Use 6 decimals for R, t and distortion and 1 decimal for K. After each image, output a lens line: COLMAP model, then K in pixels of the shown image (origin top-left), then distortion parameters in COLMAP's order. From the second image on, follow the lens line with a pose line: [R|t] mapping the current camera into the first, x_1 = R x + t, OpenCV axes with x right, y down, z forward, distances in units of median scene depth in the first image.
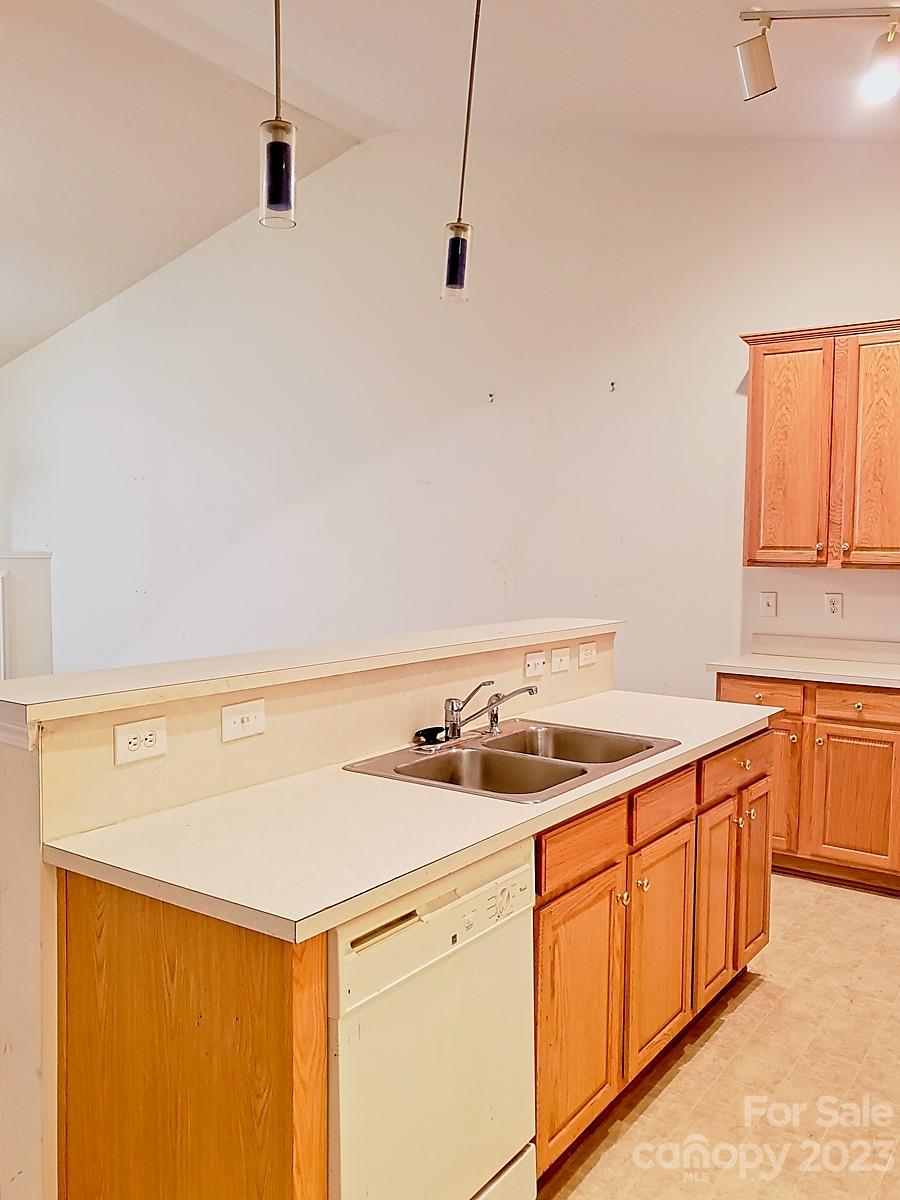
lens RADIAL K [[997.6, 0, 454.2], [0, 997.6, 602.7], [0, 0, 1]] dist [0.138211, -0.004614]
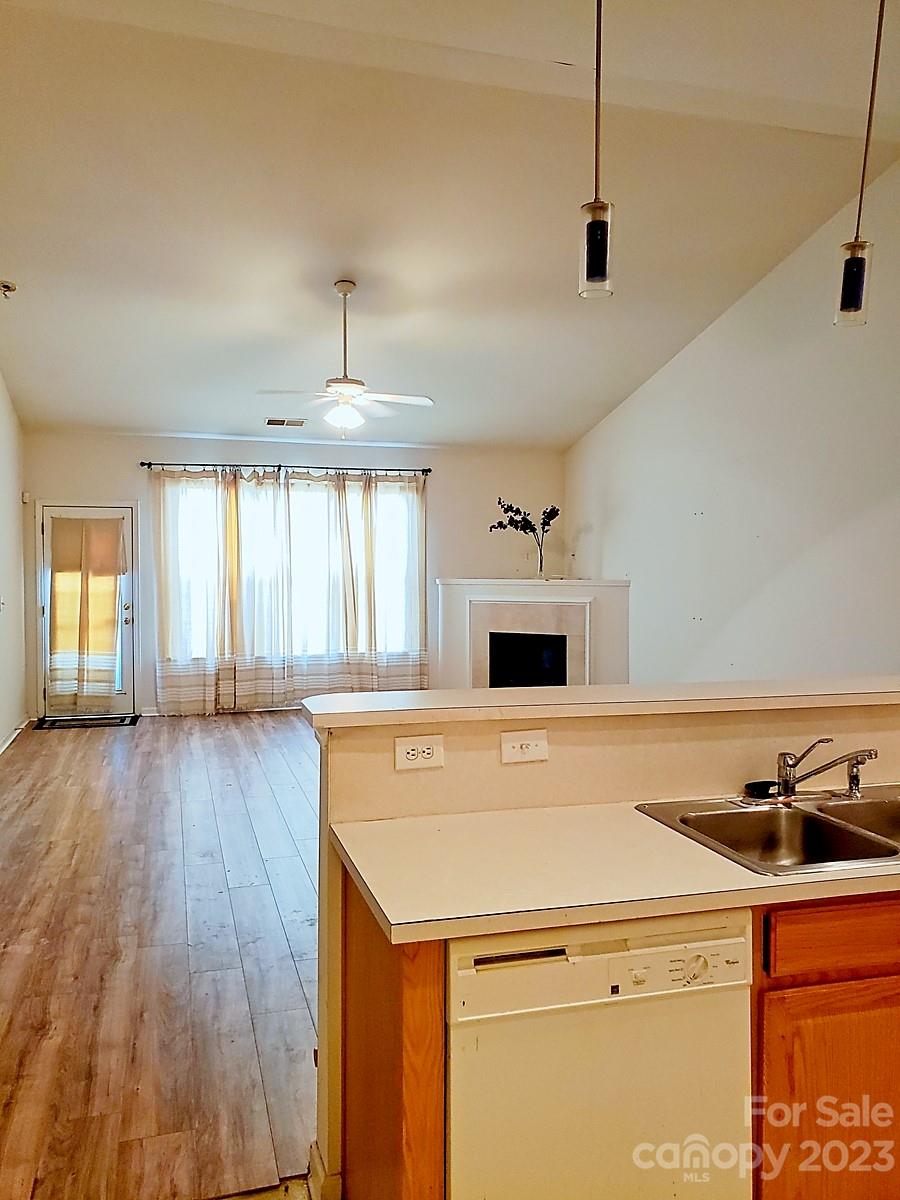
lens RADIAL K [[997.6, 0, 523.7], [0, 997.6, 601.7], [0, 0, 1]] dist [0.138211, -0.004614]
pose [[0.804715, 0.029636, -0.592921, 0.447041], [-0.042889, 0.999046, -0.008274, -0.034361], [0.592110, 0.032088, 0.805218, 0.105116]]
